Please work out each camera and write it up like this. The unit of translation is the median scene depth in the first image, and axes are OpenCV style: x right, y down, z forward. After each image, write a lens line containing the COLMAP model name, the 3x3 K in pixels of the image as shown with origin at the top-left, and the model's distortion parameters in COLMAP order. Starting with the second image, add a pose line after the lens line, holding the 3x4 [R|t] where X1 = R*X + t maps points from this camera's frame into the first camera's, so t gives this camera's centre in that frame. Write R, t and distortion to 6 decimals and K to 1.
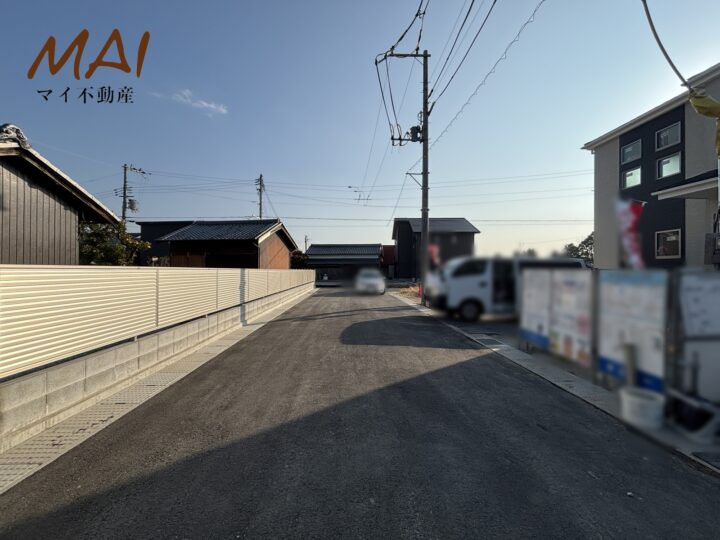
lens RADIAL K [[288.8, 0, 360.0], [0, 288.8, 270.0], [0, 0, 1]] dist [-0.003439, 0.000065]
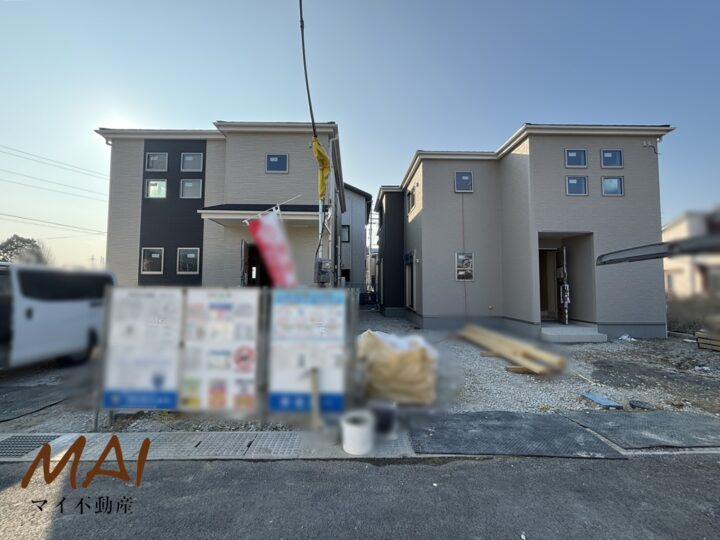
lens RADIAL K [[301.3, 0, 355.7], [0, 301.3, 268.5], [0, 0, 1]] dist [-0.002074, -0.000065]
pose [[0.031263, 0.051188, 0.998200, -0.033215], [-0.003245, 0.998688, -0.051112, -0.011561], [-0.999506, -0.001641, 0.031388, 0.584783]]
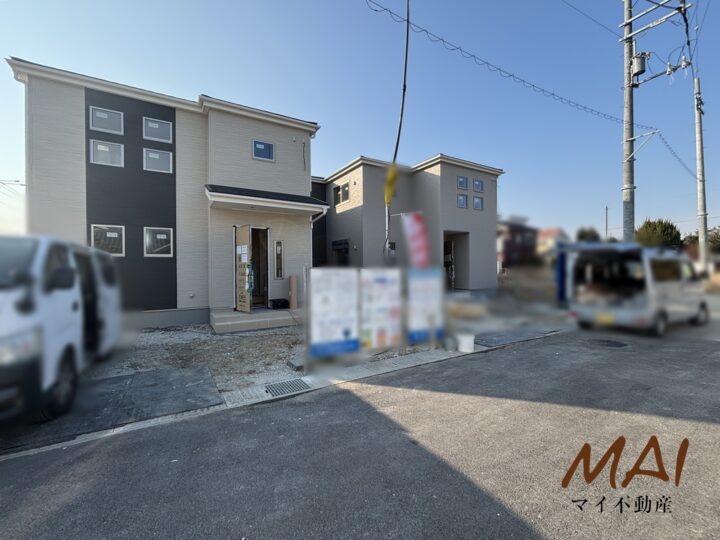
lens RADIAL K [[306.4, 0, 360.0], [0, 306.4, 270.0], [0, 0, 1]] dist [-0.001031, 0.000017]
pose [[-0.474081, -0.006221, 0.880459, -0.250511], [0.006206, 0.999927, 0.010407, -0.005621], [-0.880459, 0.010398, -0.474008, 1.507052]]
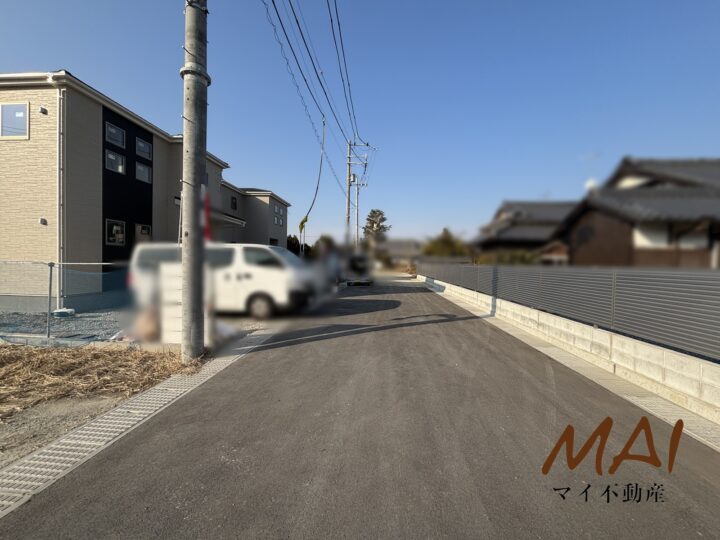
lens RADIAL K [[288.8, 0, 360.0], [0, 288.8, 270.0], [0, 0, 1]] dist [-0.003439, 0.000065]
pose [[-0.991972, -0.027479, 0.123438, -0.029859], [-0.024407, 0.999355, 0.026330, 0.003542], [-0.124082, 0.023106, -0.992003, 3.585128]]
